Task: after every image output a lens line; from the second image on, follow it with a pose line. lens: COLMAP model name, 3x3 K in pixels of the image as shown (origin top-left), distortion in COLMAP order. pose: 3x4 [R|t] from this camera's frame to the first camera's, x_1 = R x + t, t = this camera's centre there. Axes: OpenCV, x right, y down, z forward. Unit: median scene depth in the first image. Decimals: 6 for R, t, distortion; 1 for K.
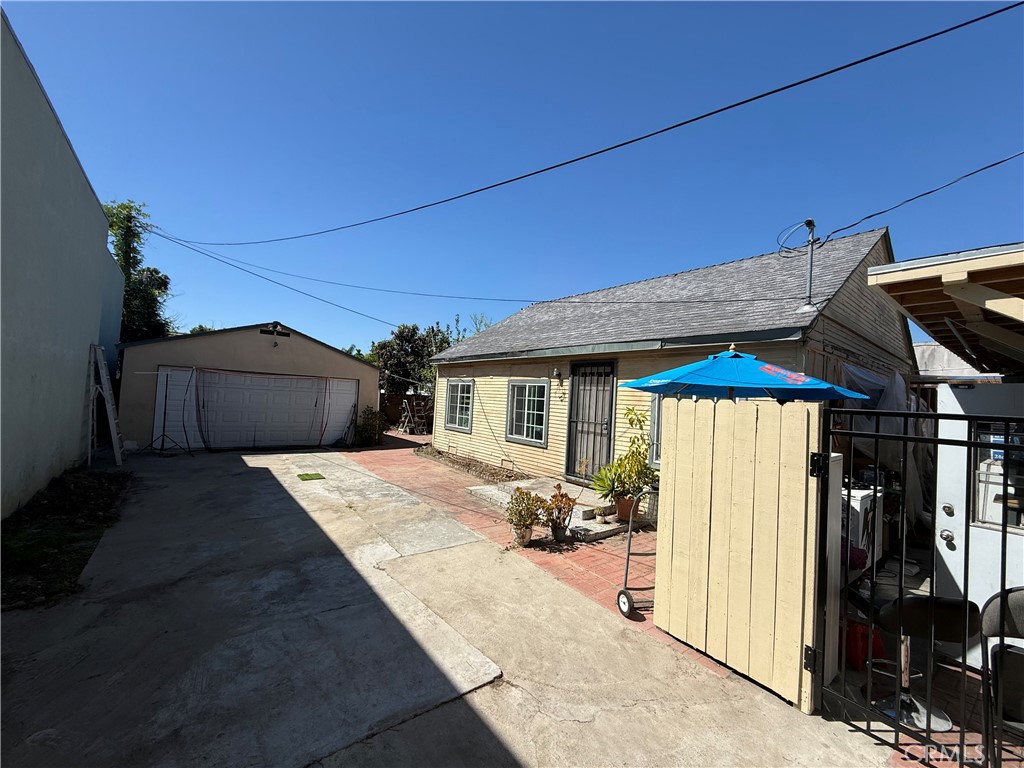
lens RADIAL K [[403.3, 0, 512.0], [0, 403.3, 384.0], [0, 0, 1]] dist [0.002030, 0.000126]
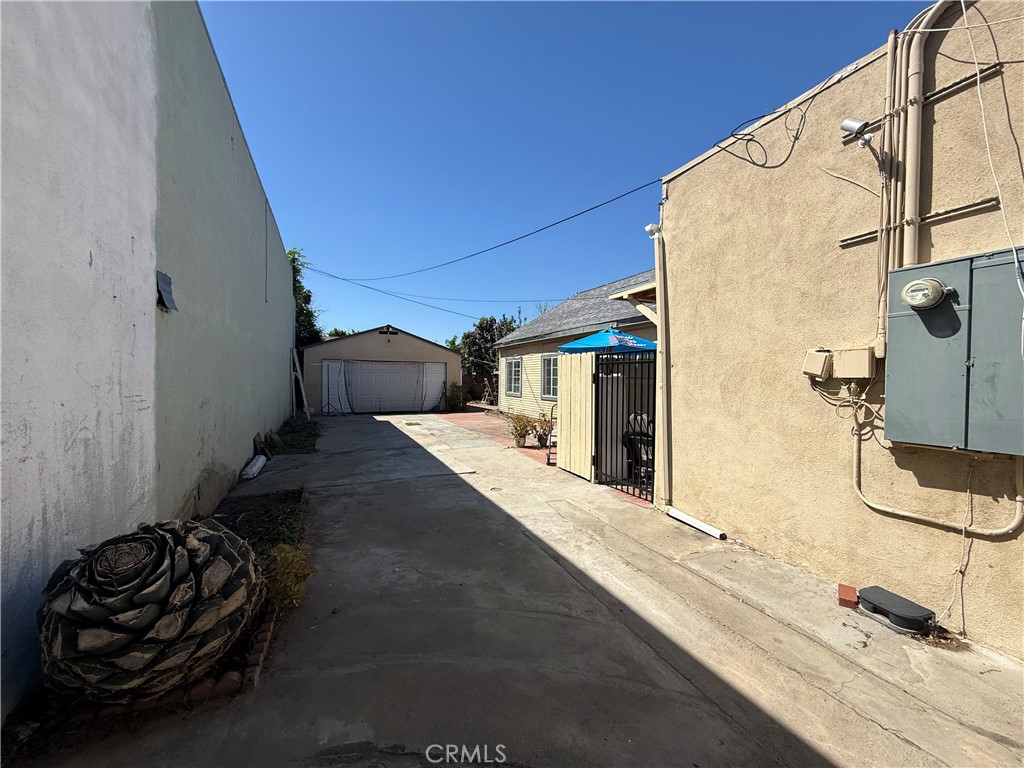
lens RADIAL K [[403.3, 0, 512.0], [0, 403.3, 384.0], [0, 0, 1]] dist [0.002030, 0.000126]
pose [[0.968503, -0.040103, -0.245751, 0.194417], [0.050169, 0.998133, 0.034836, 0.028687], [0.243895, -0.046068, 0.968707, -0.306075]]
